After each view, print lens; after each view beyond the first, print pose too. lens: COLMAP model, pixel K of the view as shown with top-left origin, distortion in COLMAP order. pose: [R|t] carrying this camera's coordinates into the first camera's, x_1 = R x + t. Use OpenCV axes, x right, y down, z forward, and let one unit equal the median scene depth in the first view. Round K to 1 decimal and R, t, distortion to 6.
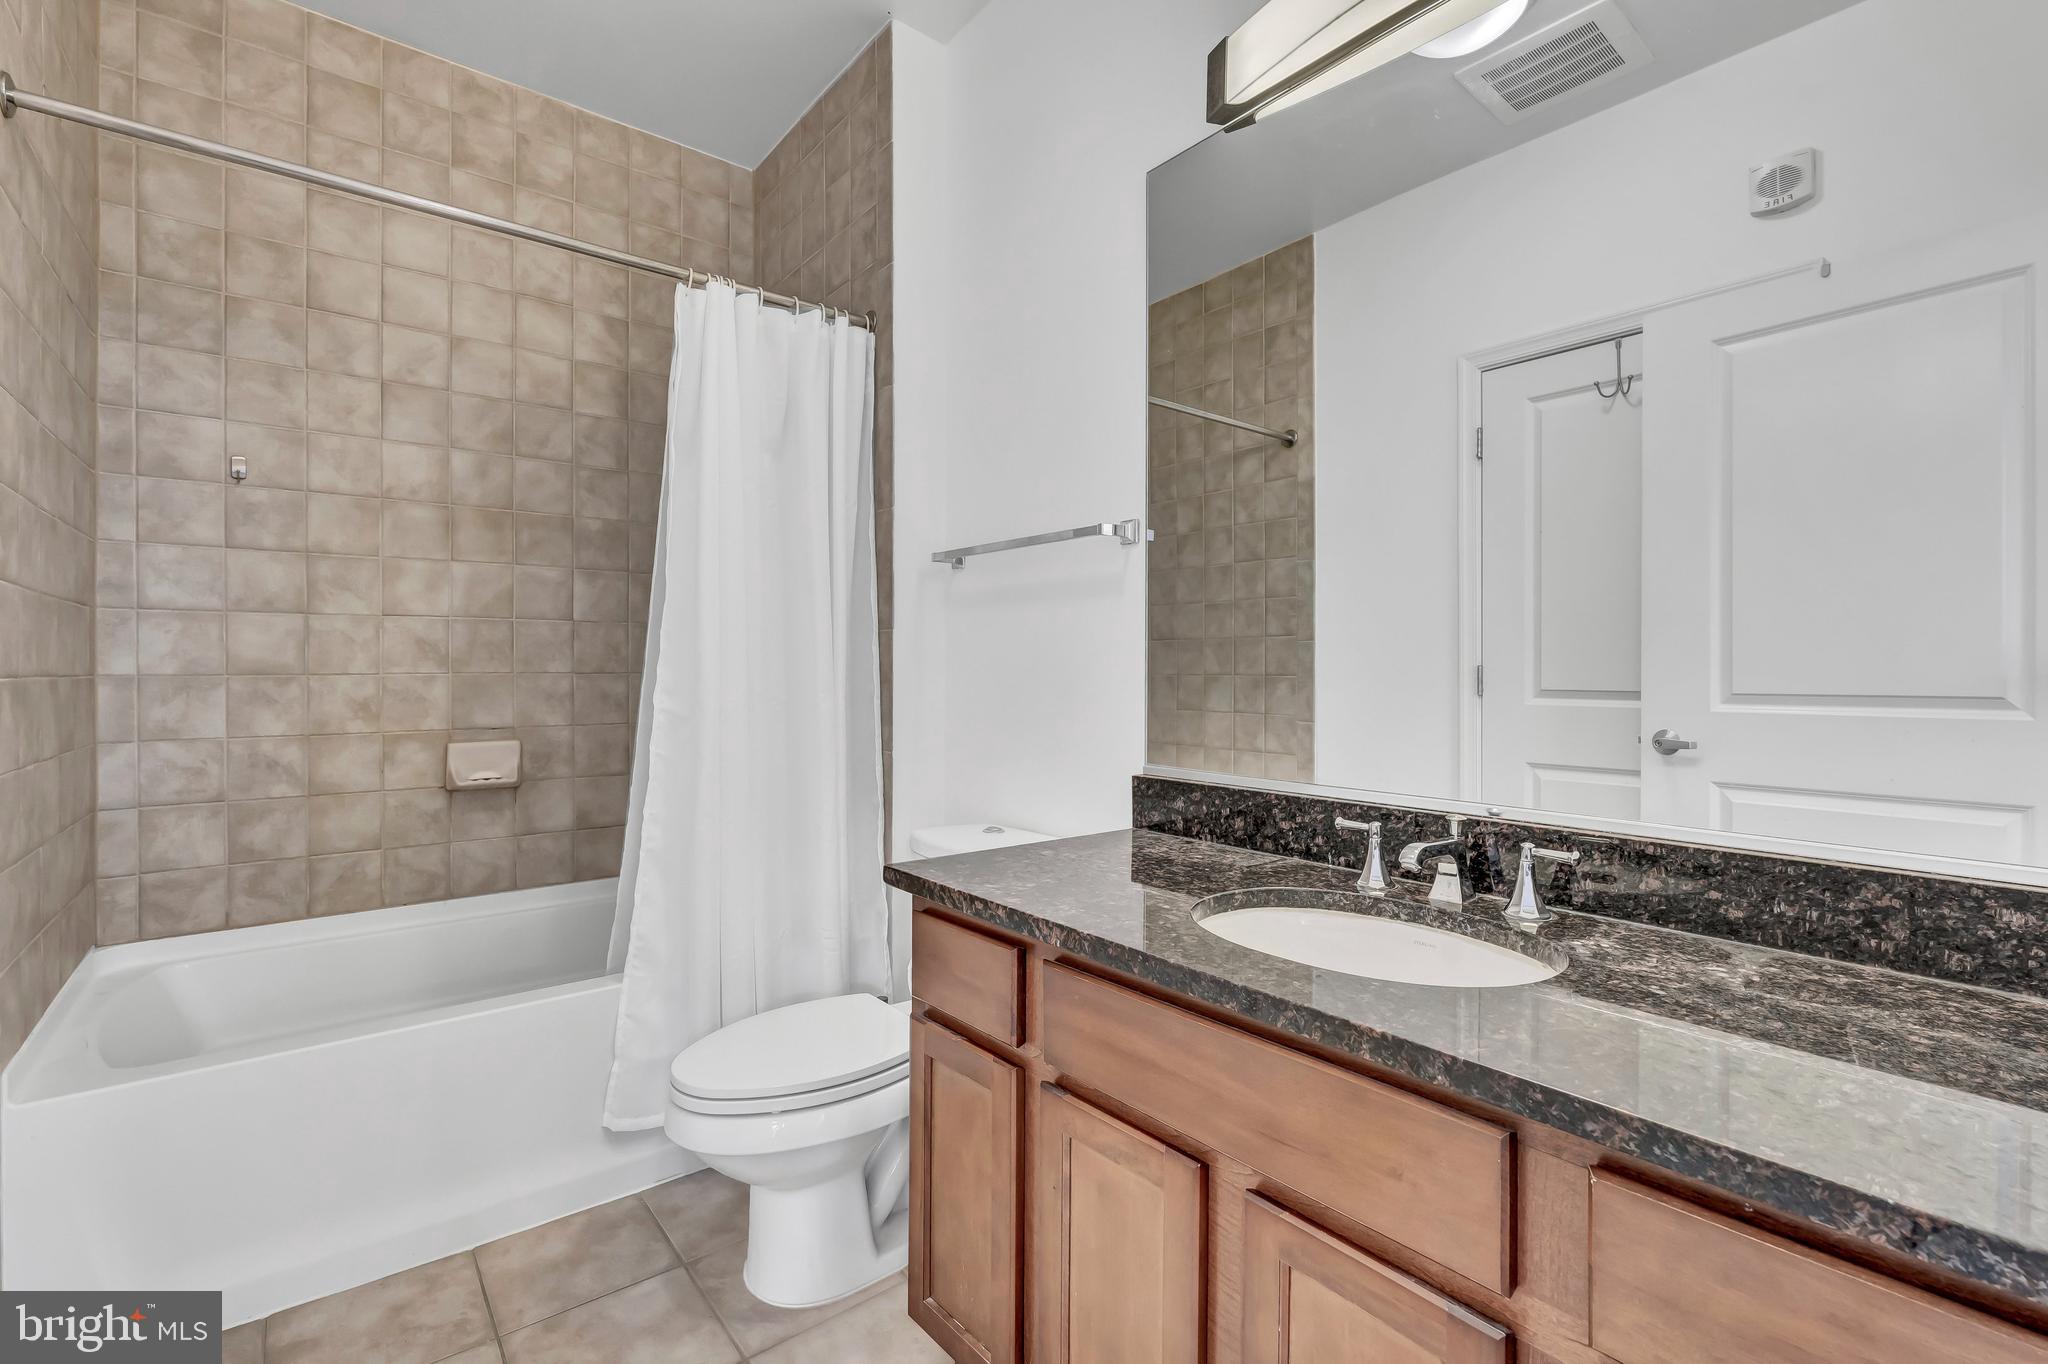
lens RADIAL K [[924.0, 0, 1029.3], [0, 924.0, 672.9], [0, 0, 1]] dist [-0.002127, -0.000271]
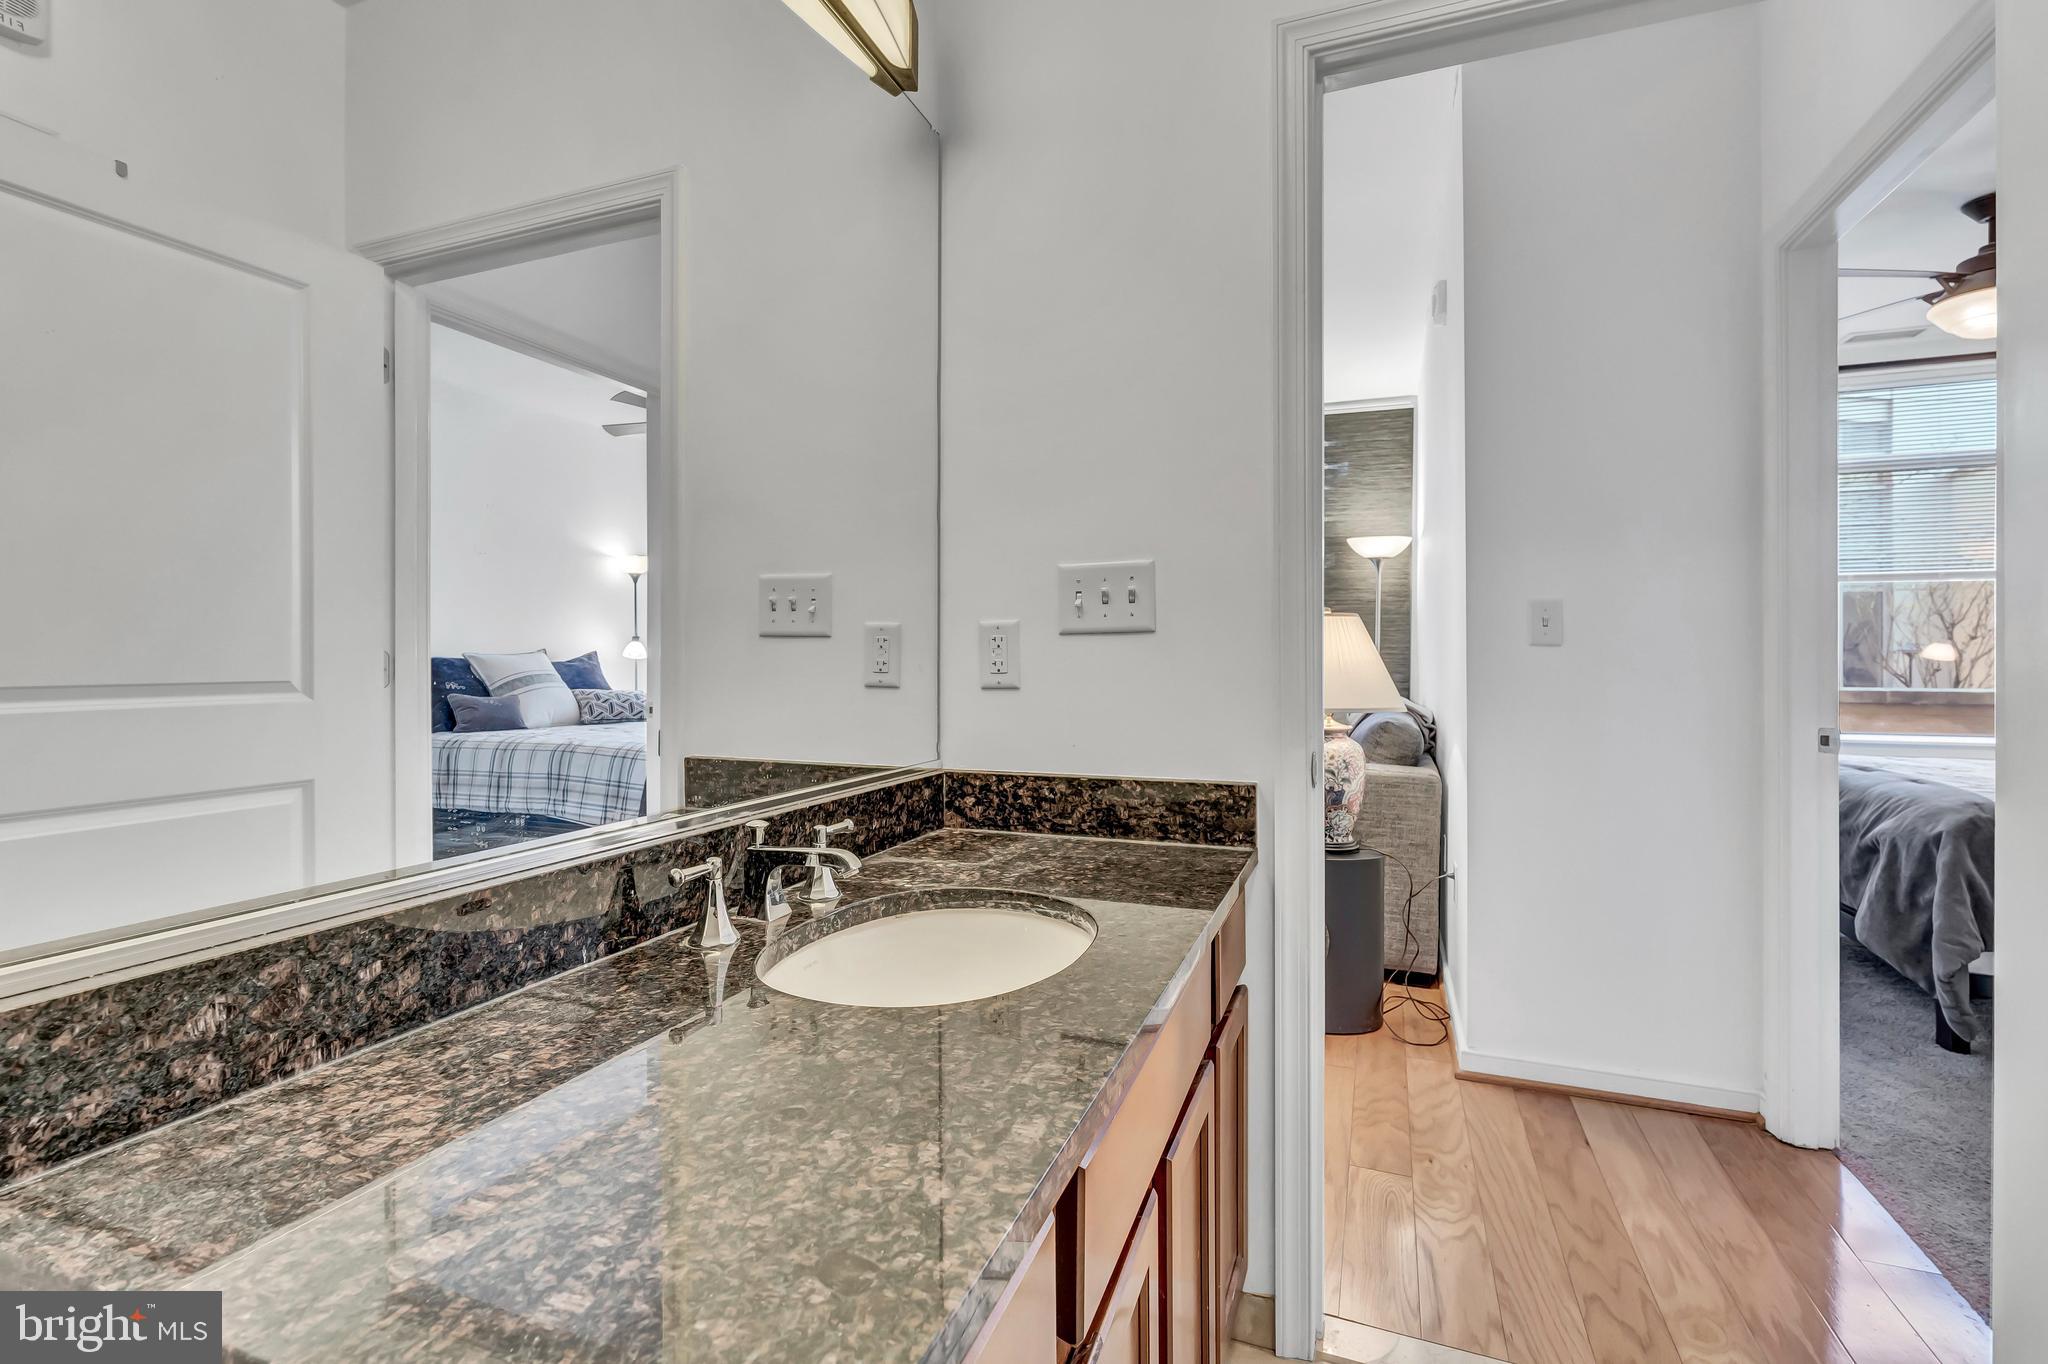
lens RADIAL K [[924.0, 0, 1023.9], [0, 924.0, 655.4], [0, 0, 1]] dist [-0.002127, -0.000271]
pose [[-0.497488, -0.000486, 0.867471, -0.258494], [0.000314, 1.000000, 0.000741, -0.003054], [-0.867471, 0.000641, -0.497488, 0.731465]]
